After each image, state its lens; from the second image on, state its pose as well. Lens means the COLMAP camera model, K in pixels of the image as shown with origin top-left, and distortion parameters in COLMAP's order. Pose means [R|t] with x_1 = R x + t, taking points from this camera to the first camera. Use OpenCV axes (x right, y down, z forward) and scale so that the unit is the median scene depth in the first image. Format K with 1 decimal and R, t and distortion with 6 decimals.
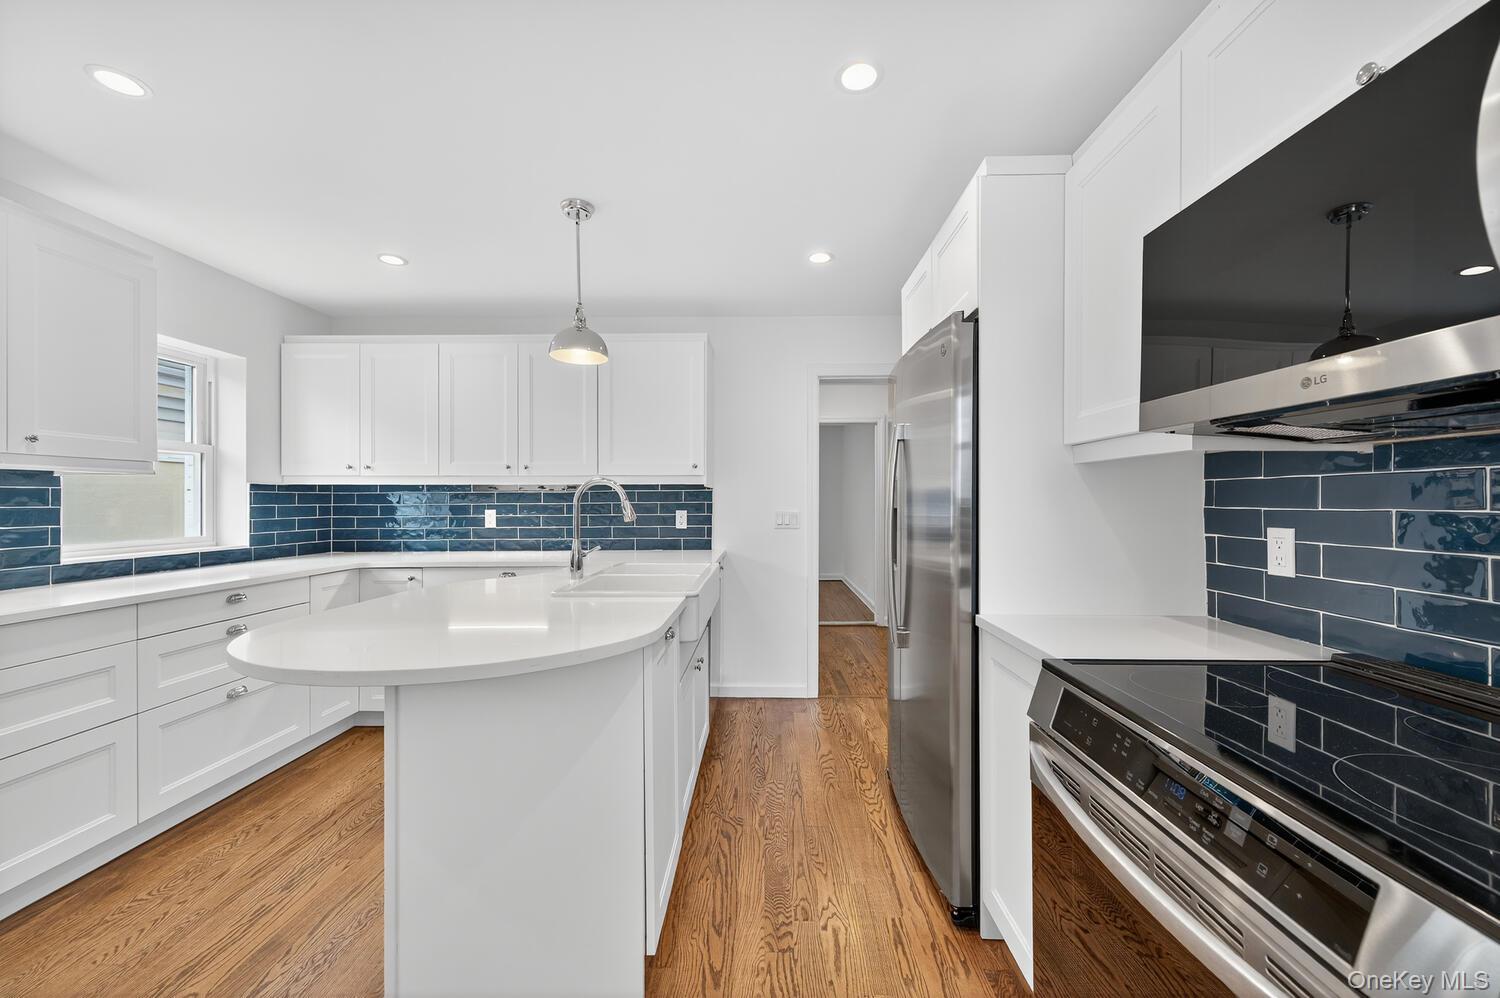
lens RADIAL K [[585.3, 0, 753.4], [0, 585.3, 501.0], [0, 0, 1]] dist [0.004772, -0.001994]
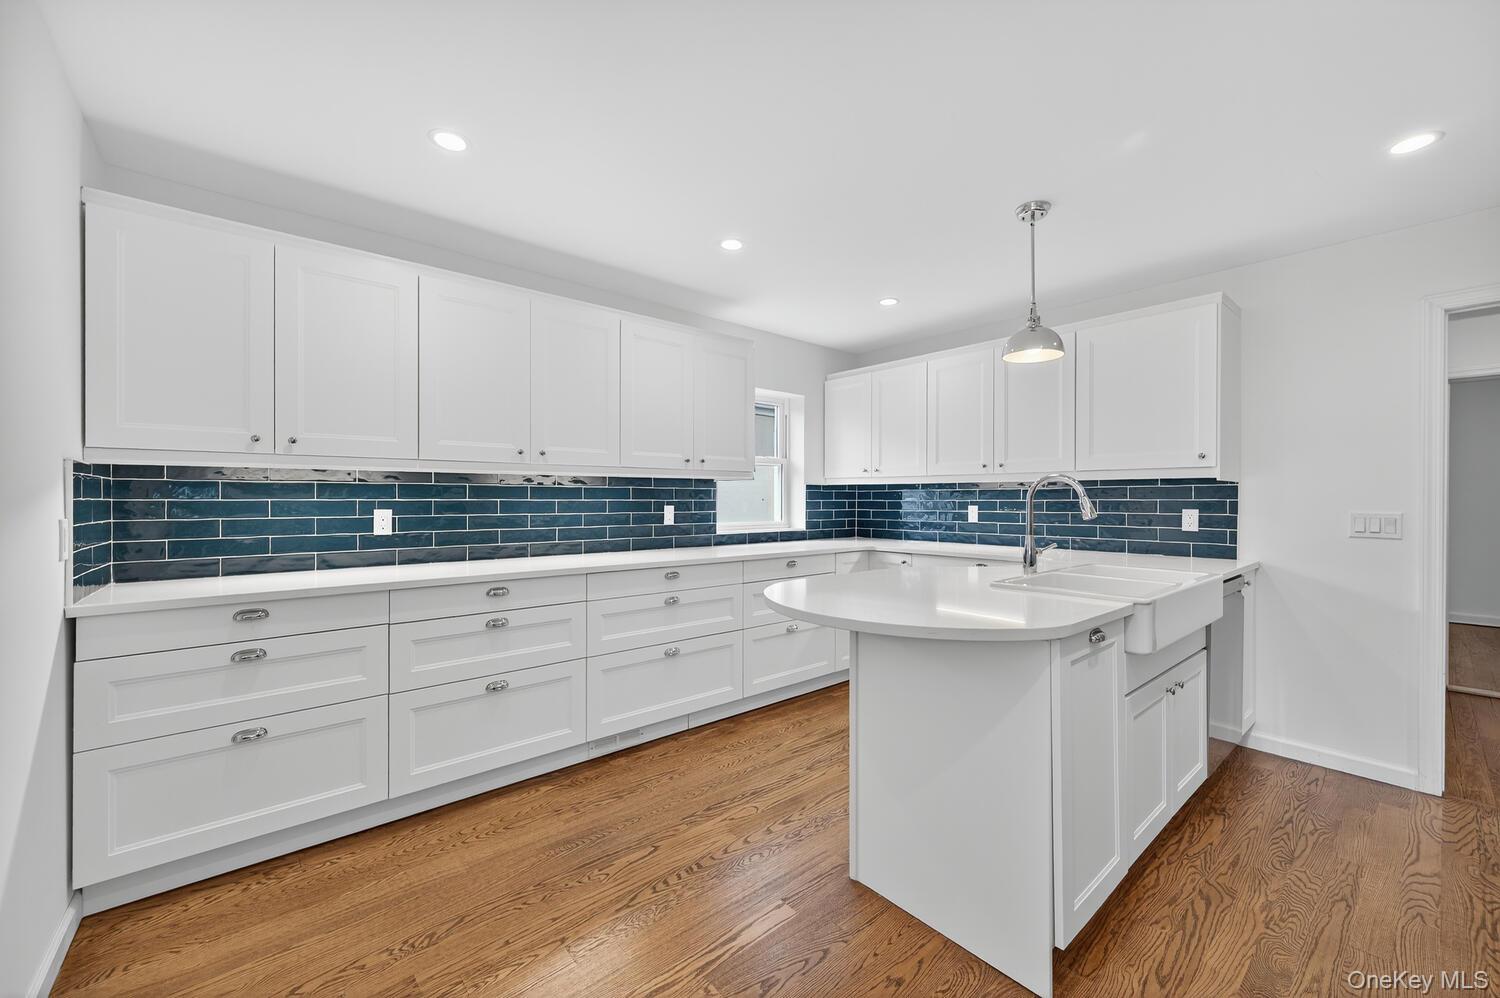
lens RADIAL K [[588.1, 0, 750.0], [0, 588.1, 499.0], [0, 0, 1]] dist [0.004250, -0.000026]
pose [[0.662241, 0.005038, -0.749274, 0.129636], [-0.003353, 0.999987, 0.003760, -0.000321], [0.749283, 0.000022, 0.662250, -0.039954]]
